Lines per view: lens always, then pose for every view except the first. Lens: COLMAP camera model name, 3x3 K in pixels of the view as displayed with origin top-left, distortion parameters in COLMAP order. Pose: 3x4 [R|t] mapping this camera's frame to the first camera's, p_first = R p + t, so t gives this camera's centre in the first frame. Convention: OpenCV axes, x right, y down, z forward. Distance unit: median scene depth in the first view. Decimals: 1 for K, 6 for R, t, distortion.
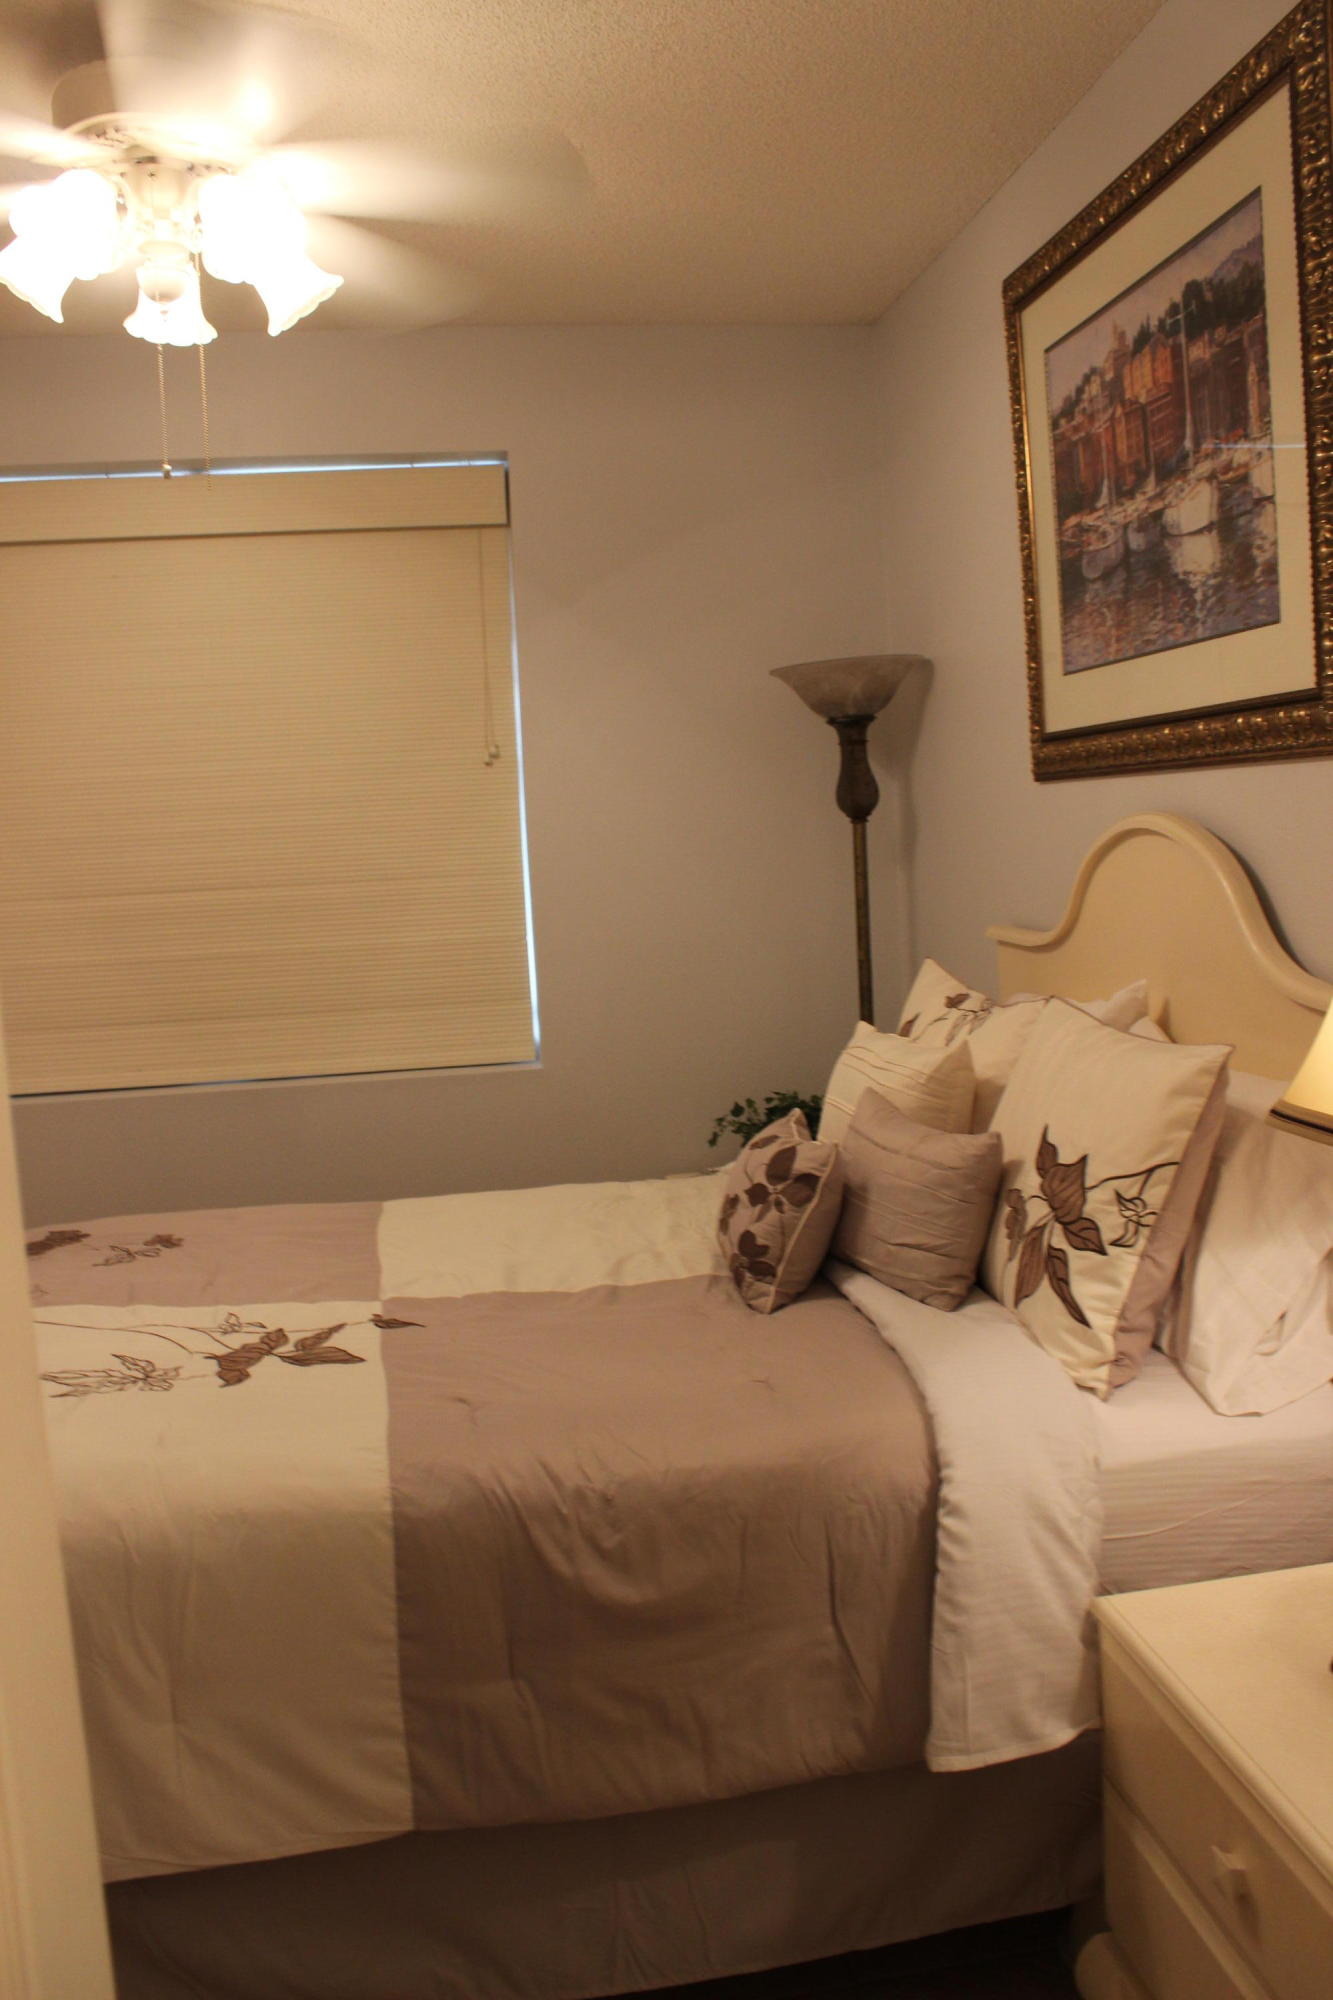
lens RADIAL K [[1648.1, 0, 661.0], [0, 1648.1, 1022.4], [0, 0, 1]] dist [-0.172671, 0.149448]
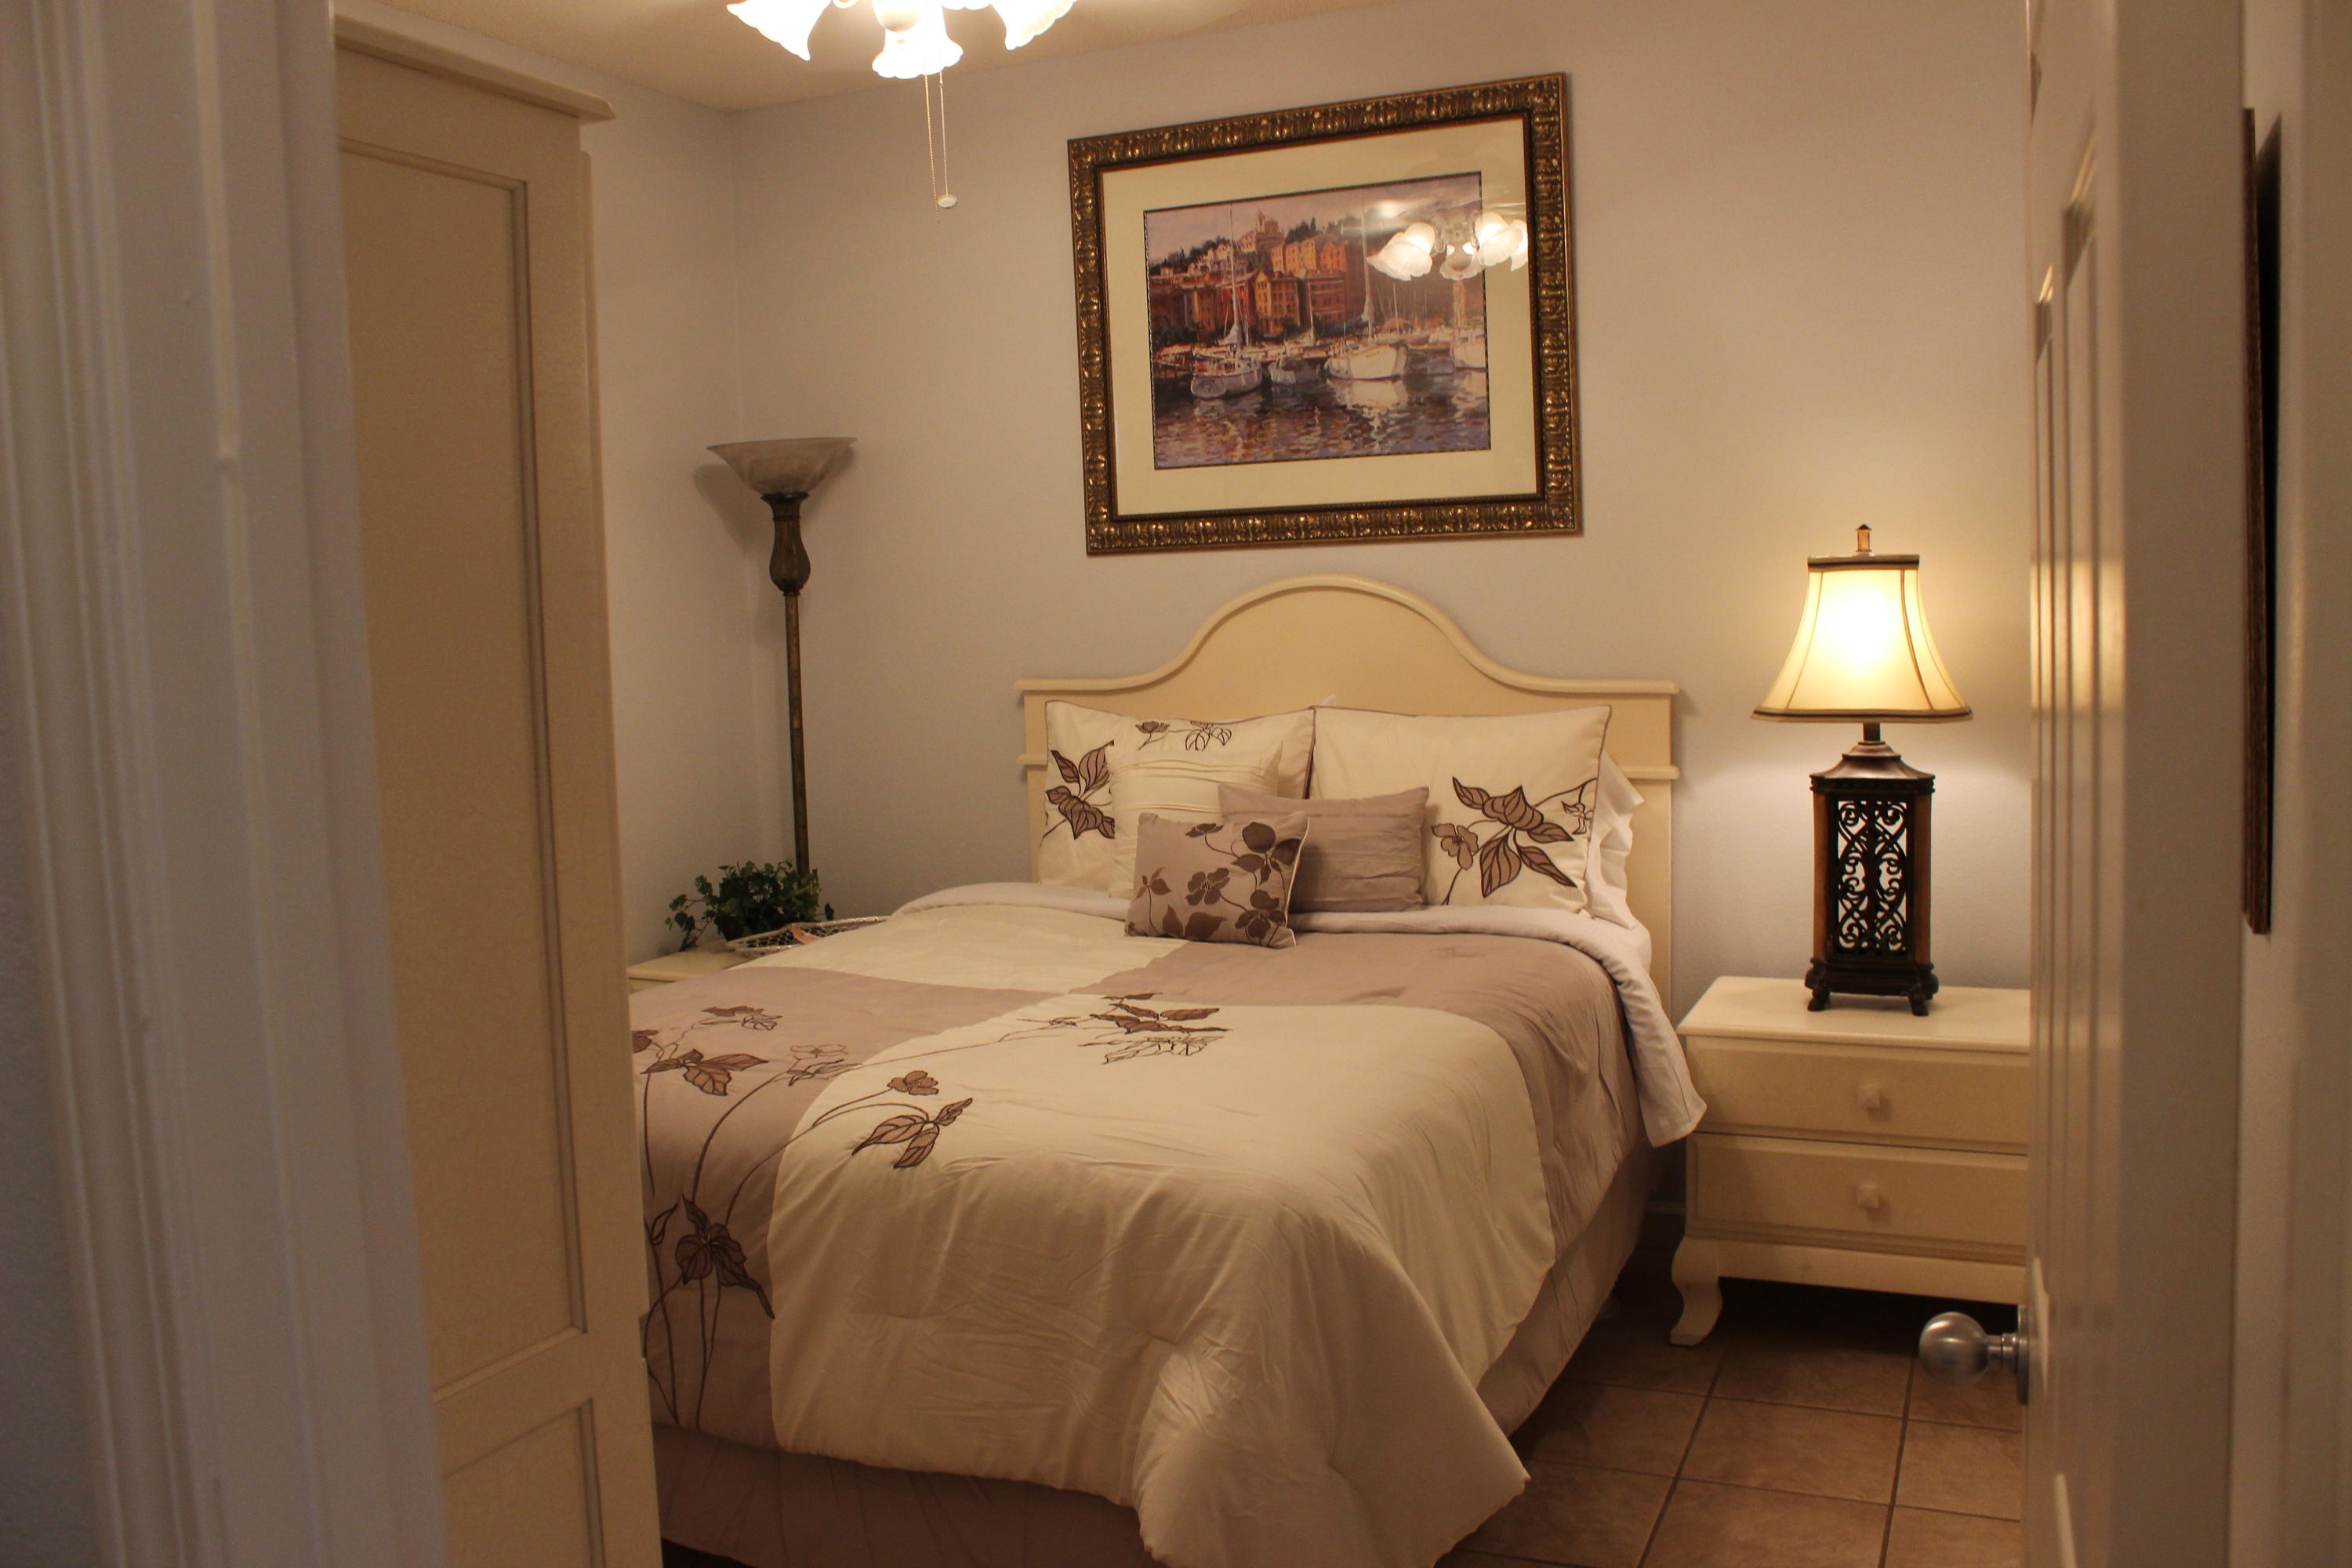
lens RADIAL K [[1938.2, 0, 1180.4], [0, 1938.2, 761.9], [0, 0, 1]] dist [-0.172671, 0.149448]
pose [[0.551368, -0.035407, 0.833511, -1.156056], [0.103683, 0.994261, -0.026351, 0.059604], [-0.827794, 0.100950, 0.551874, 0.215977]]
